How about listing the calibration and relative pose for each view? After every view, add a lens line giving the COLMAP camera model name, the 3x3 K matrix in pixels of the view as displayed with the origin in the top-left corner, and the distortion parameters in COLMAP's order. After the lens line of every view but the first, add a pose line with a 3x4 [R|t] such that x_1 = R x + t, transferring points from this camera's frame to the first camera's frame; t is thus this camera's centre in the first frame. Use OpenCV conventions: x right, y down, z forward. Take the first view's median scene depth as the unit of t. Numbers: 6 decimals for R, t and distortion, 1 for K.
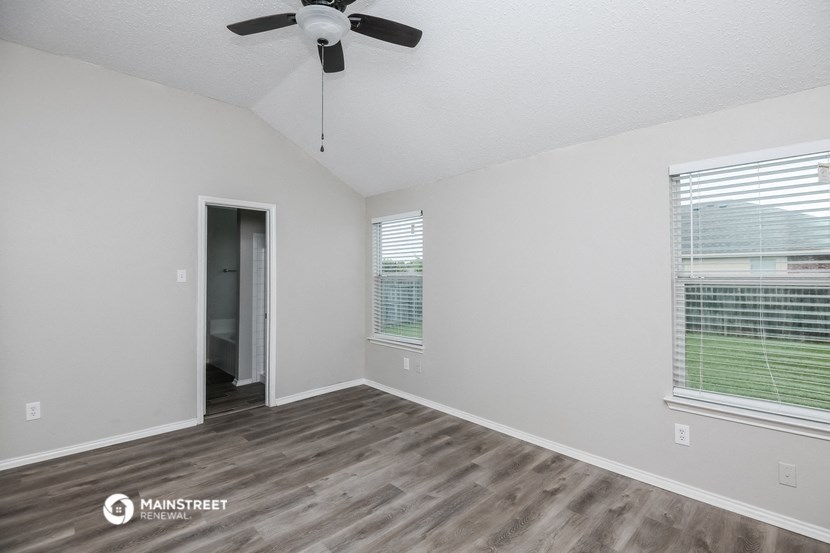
lens RADIAL K [[410.9, 0, 414.9], [0, 410.9, 275.5], [0, 0, 1]] dist [-0.003145, -0.002385]
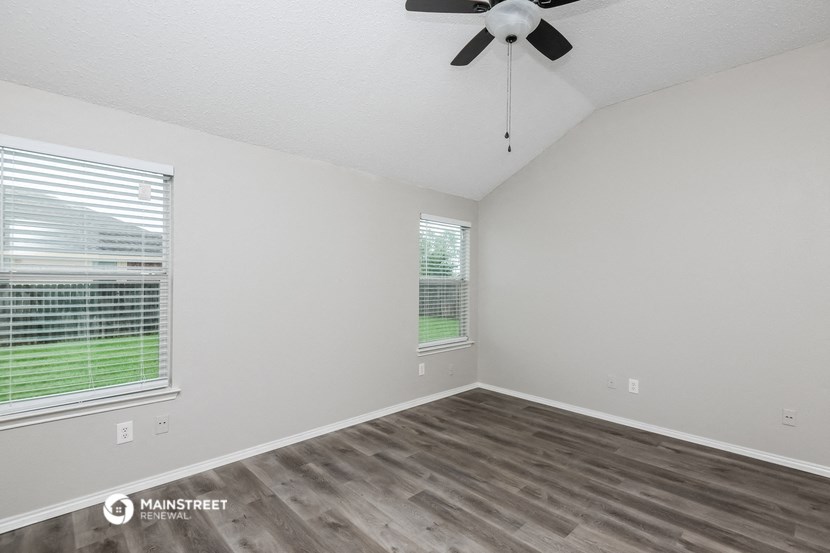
lens RADIAL K [[410.9, 0, 413.1], [0, 410.9, 280.5], [0, 0, 1]] dist [-0.003145, -0.002385]
pose [[-0.070092, 0.000258, 0.997541, -0.826660], [-0.003106, 0.999995, -0.000477, 0.007737], [-0.997536, -0.003132, -0.070091, 0.878353]]
